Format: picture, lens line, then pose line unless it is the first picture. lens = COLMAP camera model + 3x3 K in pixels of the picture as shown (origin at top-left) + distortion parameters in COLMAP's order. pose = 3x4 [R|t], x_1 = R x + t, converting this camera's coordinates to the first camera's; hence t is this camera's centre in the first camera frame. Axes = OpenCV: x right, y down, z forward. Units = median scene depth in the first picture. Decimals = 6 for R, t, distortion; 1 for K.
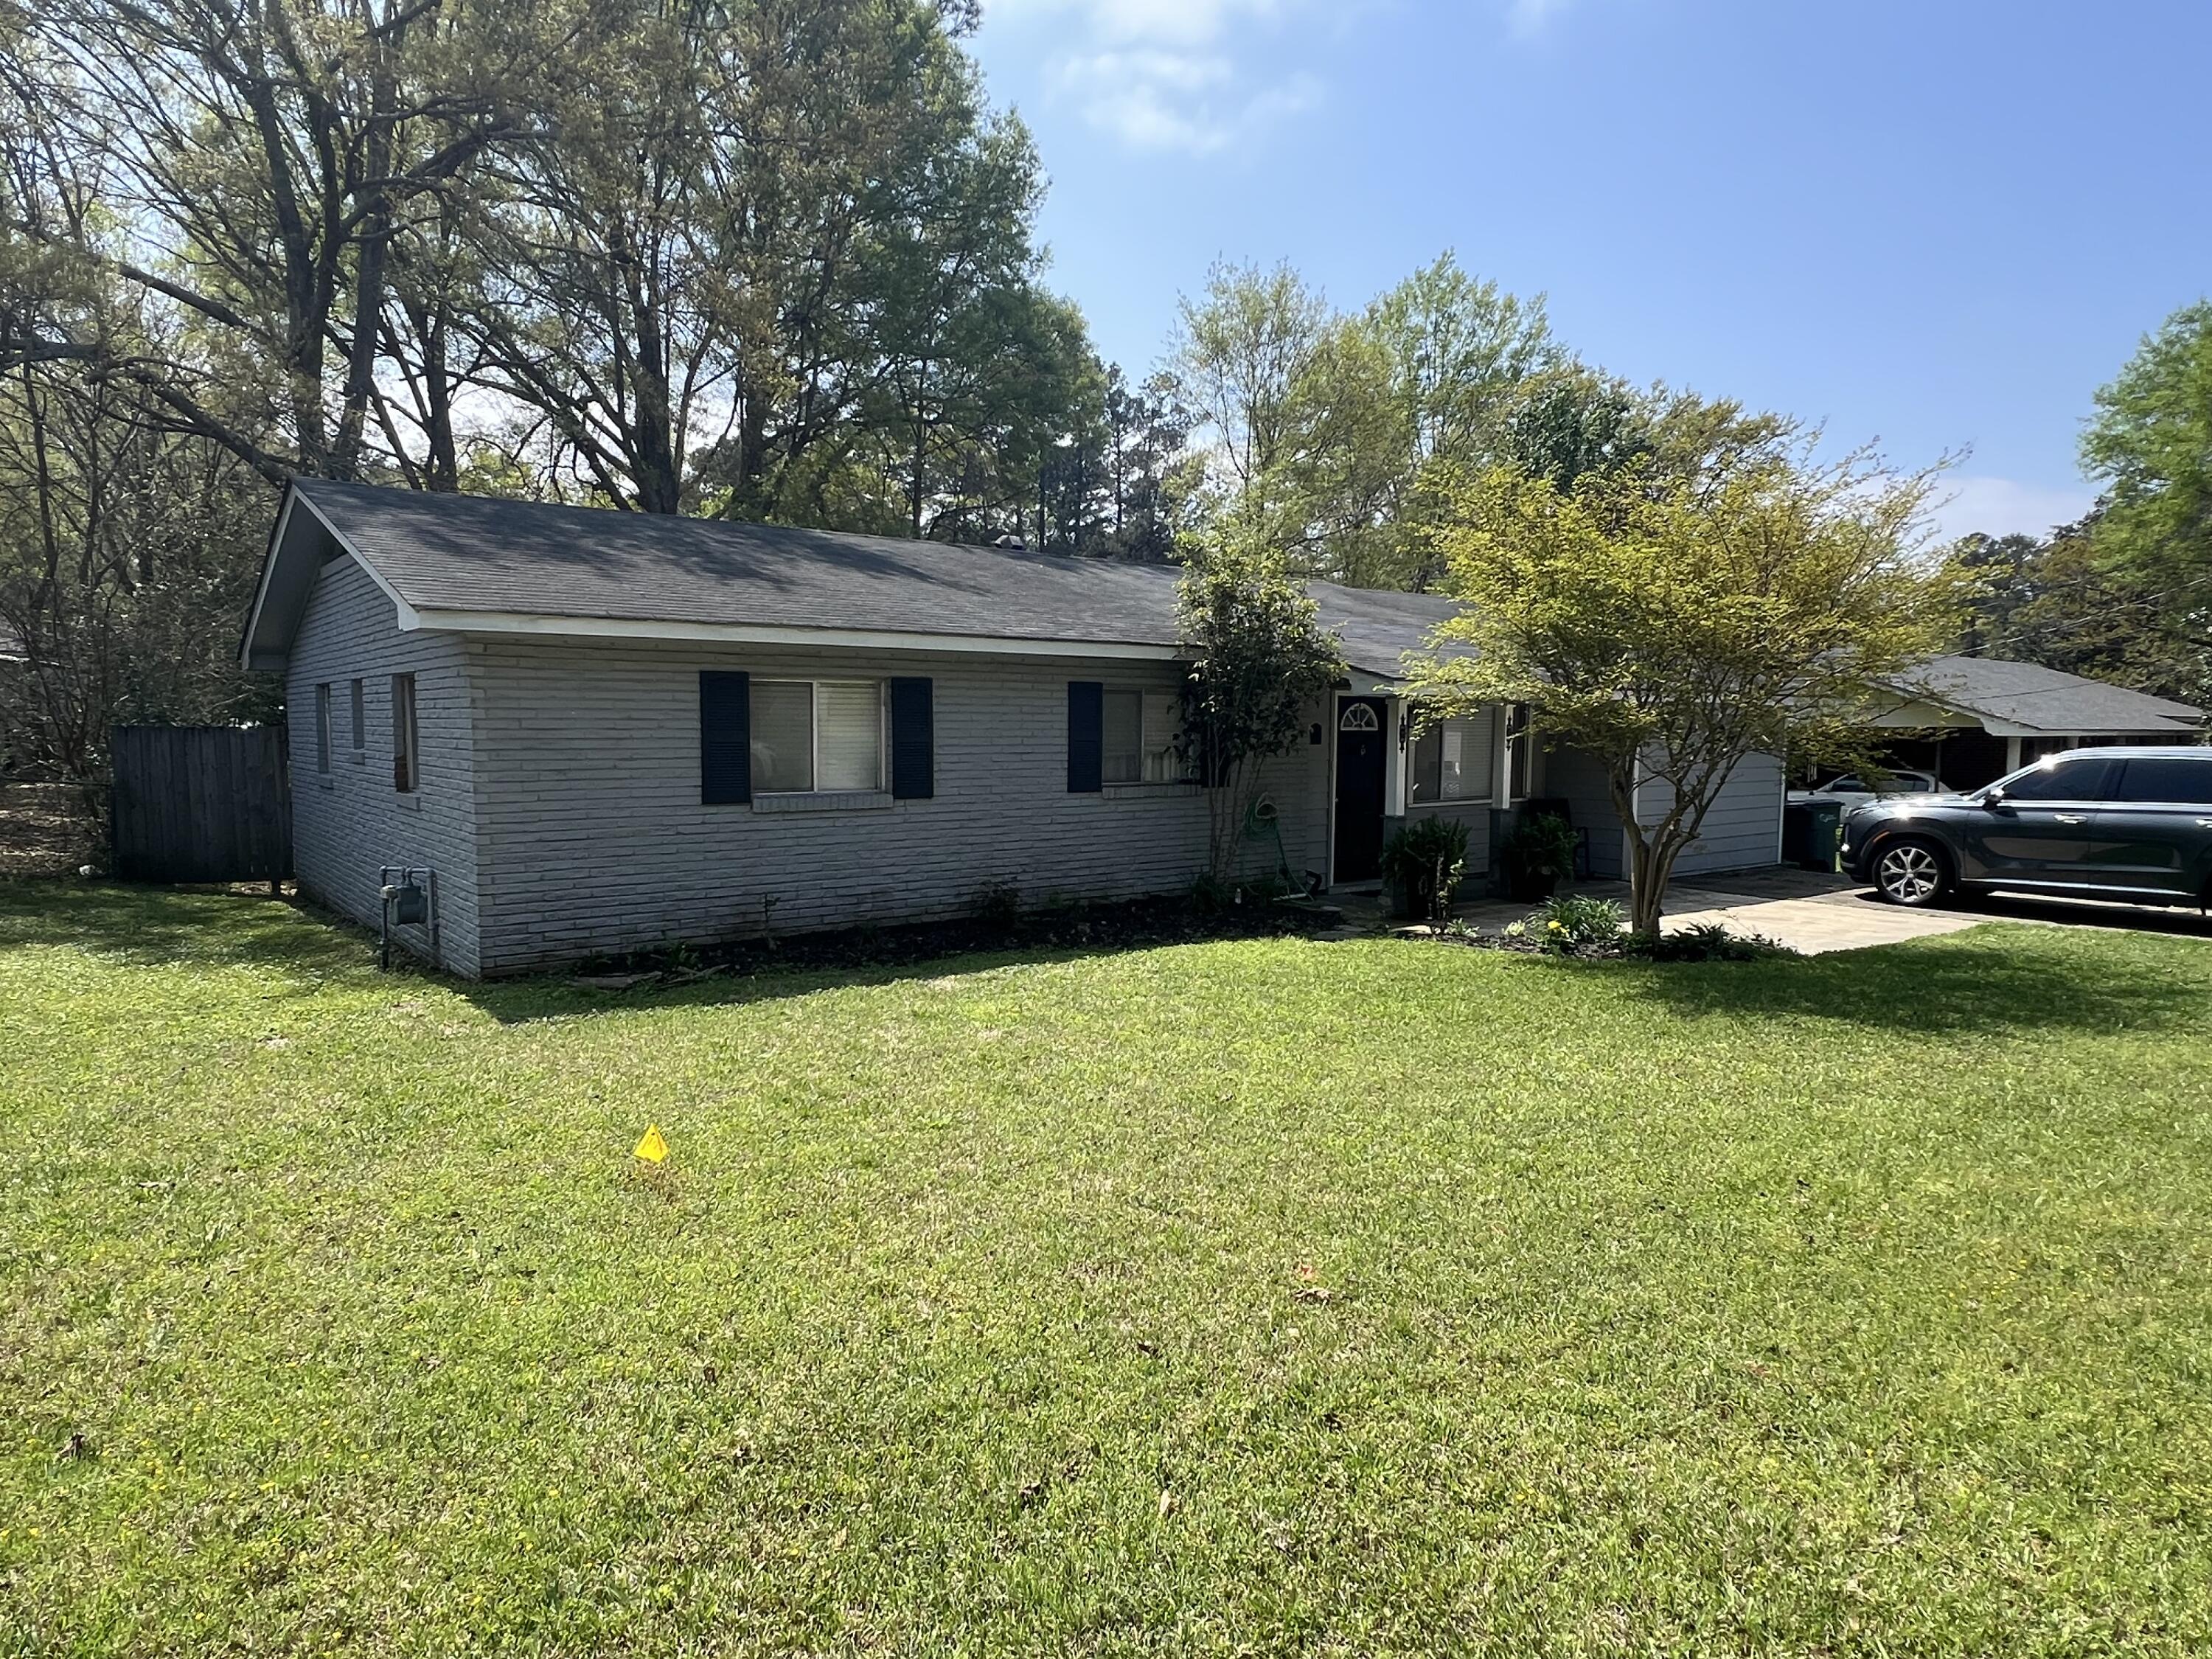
lens RADIAL K [[1345.5, 0, 1063.2], [0, 1345.5, 821.2], [0, 0, 1]] dist [0.005627, 0.002283]
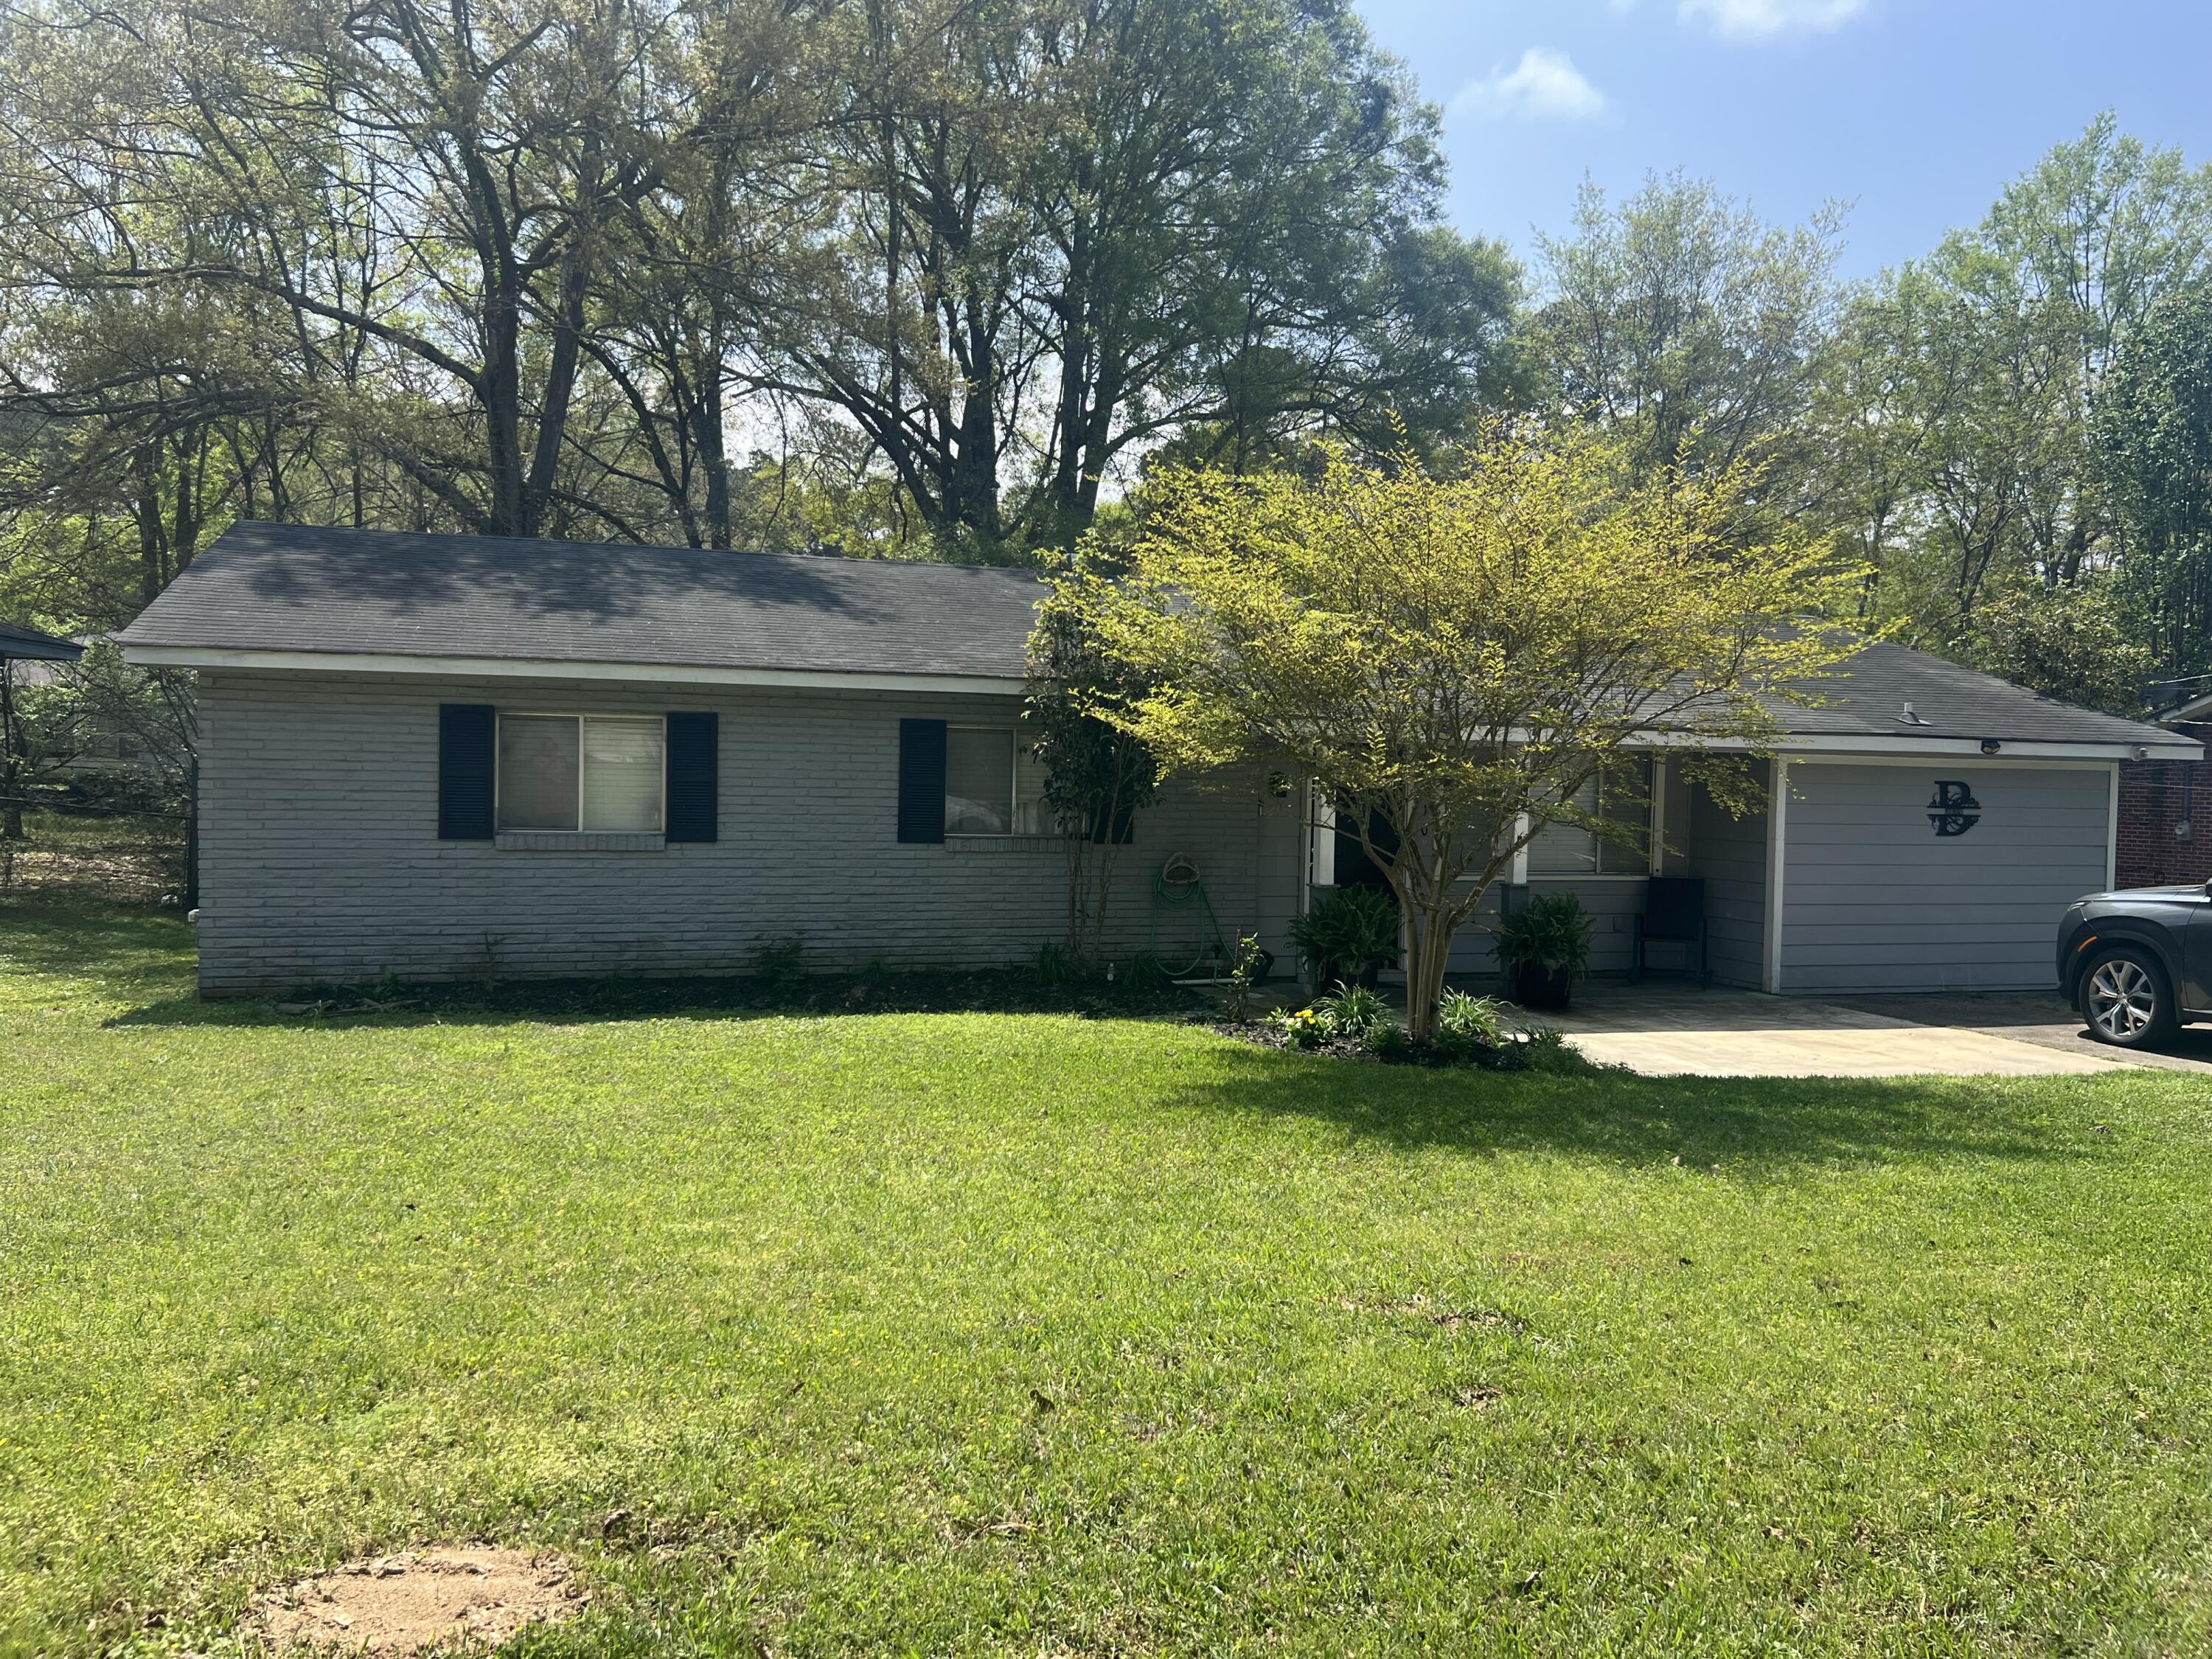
lens RADIAL K [[1740.4, 0, 1135.0], [0, 1740.4, 828.1], [0, 0, 1]] dist [0.005120, -0.003088]
pose [[0.944579, 0.026908, -0.327180, 0.567390], [-0.040086, 0.998631, -0.033600, 0.001780], [0.325828, 0.044853, 0.944364, -0.036353]]
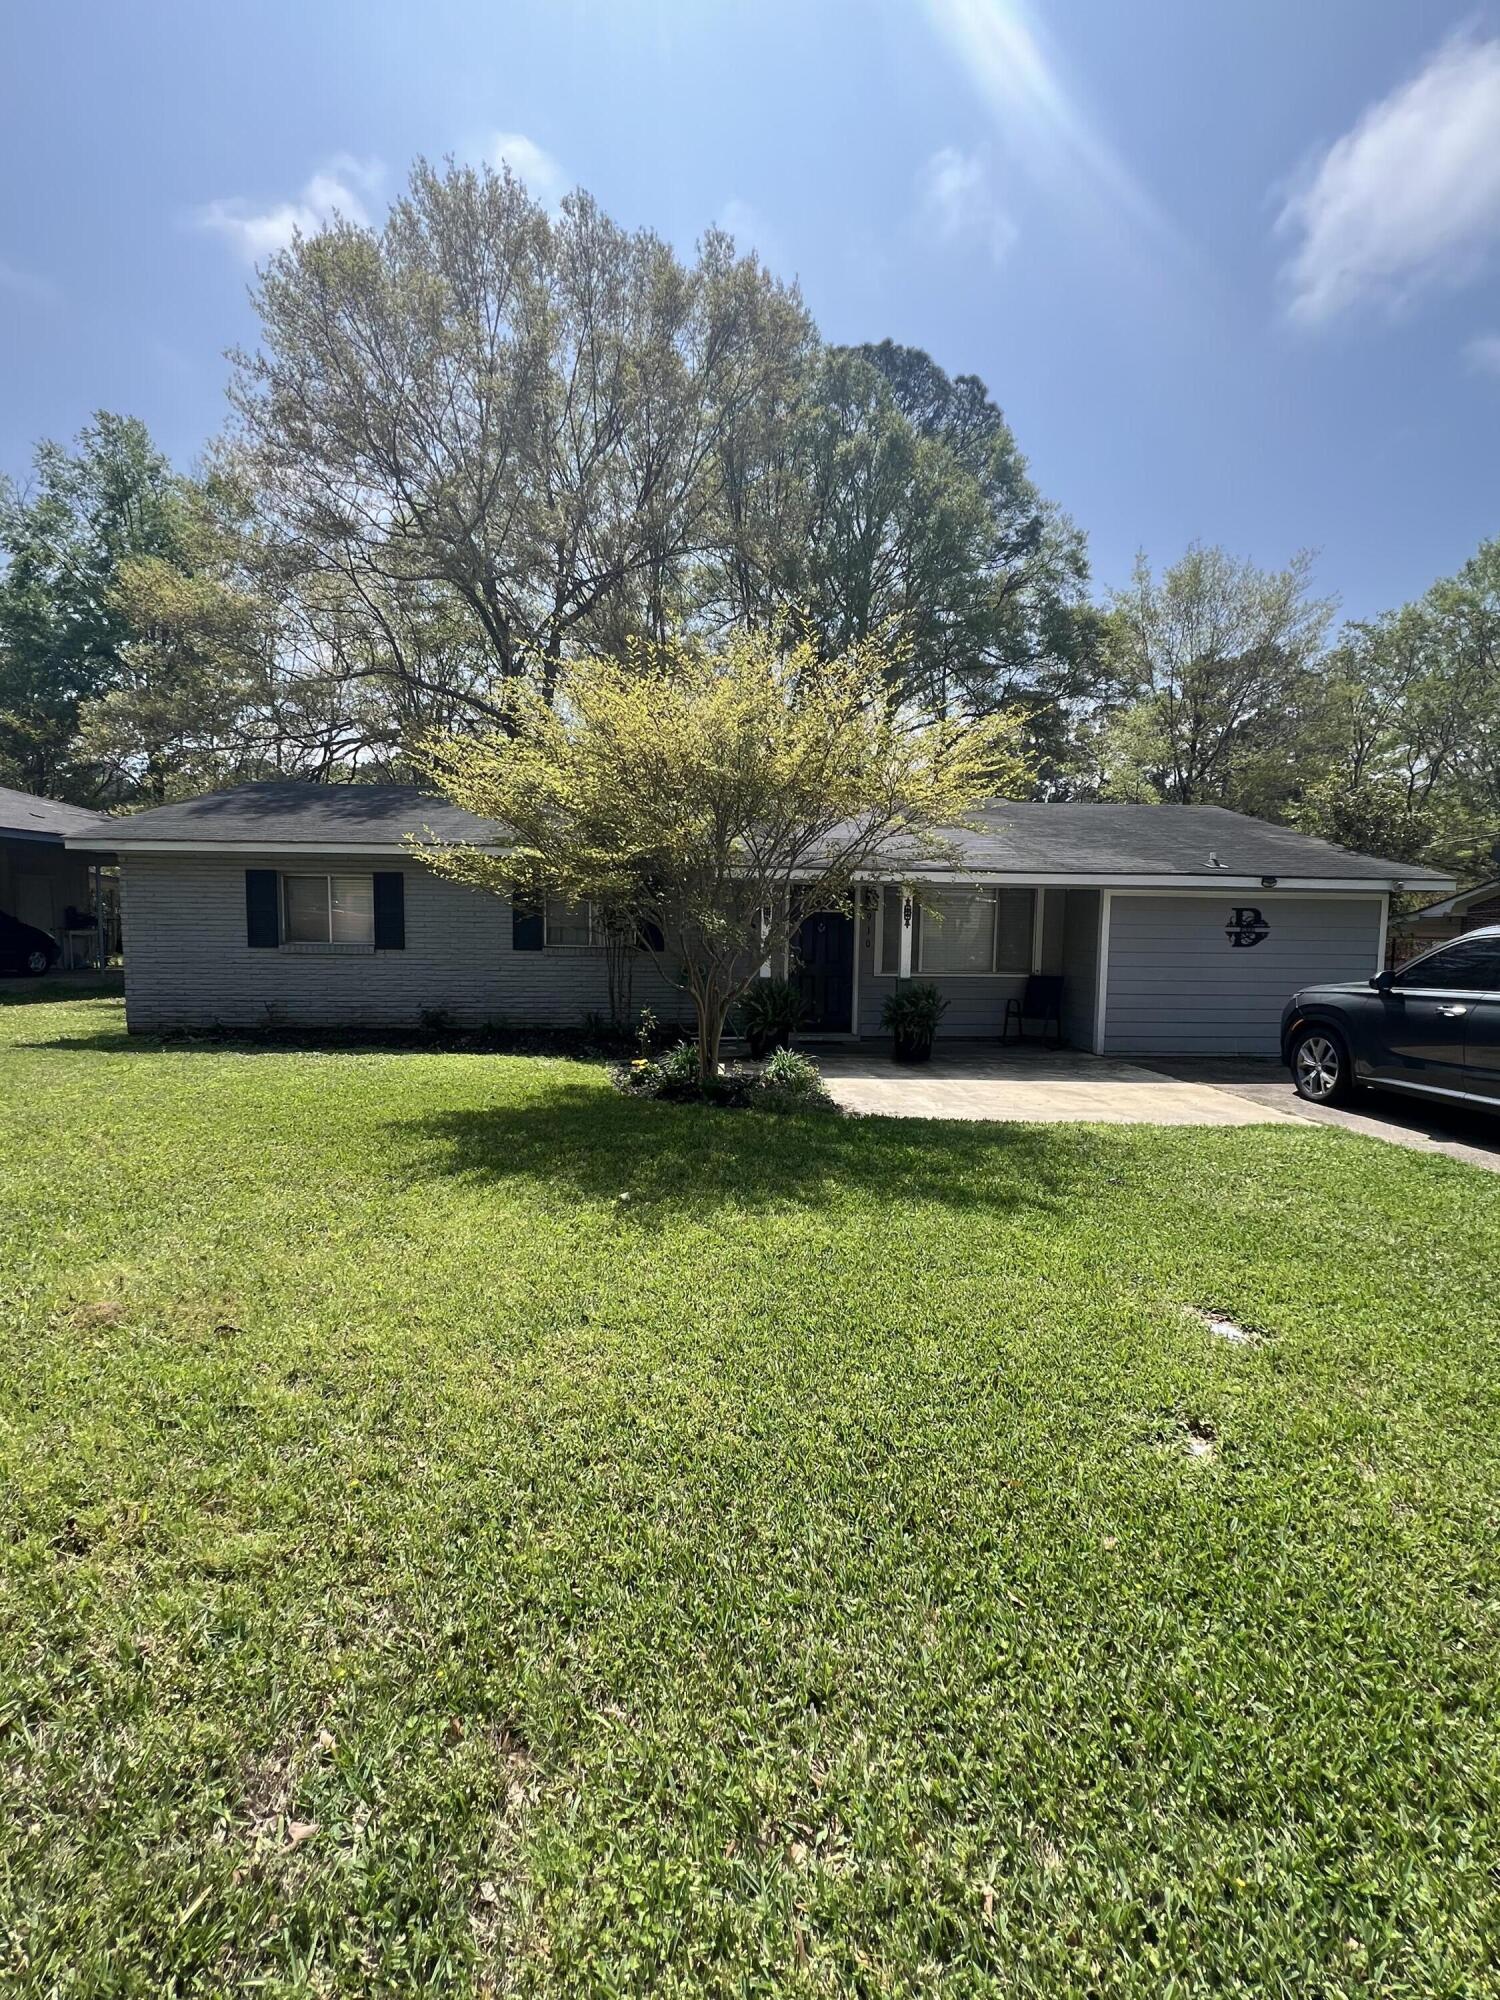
lens RADIAL K [[890.6, 0, 751.7], [0, 890.6, 998.8], [0, 0, 1]] dist [-0.012204, 0.000549]
pose [[0.838259, 0.053257, -0.542665, 0.808360], [-0.048323, 0.998559, 0.023355, -0.003199], [0.543127, 0.006646, 0.839624, 0.352667]]
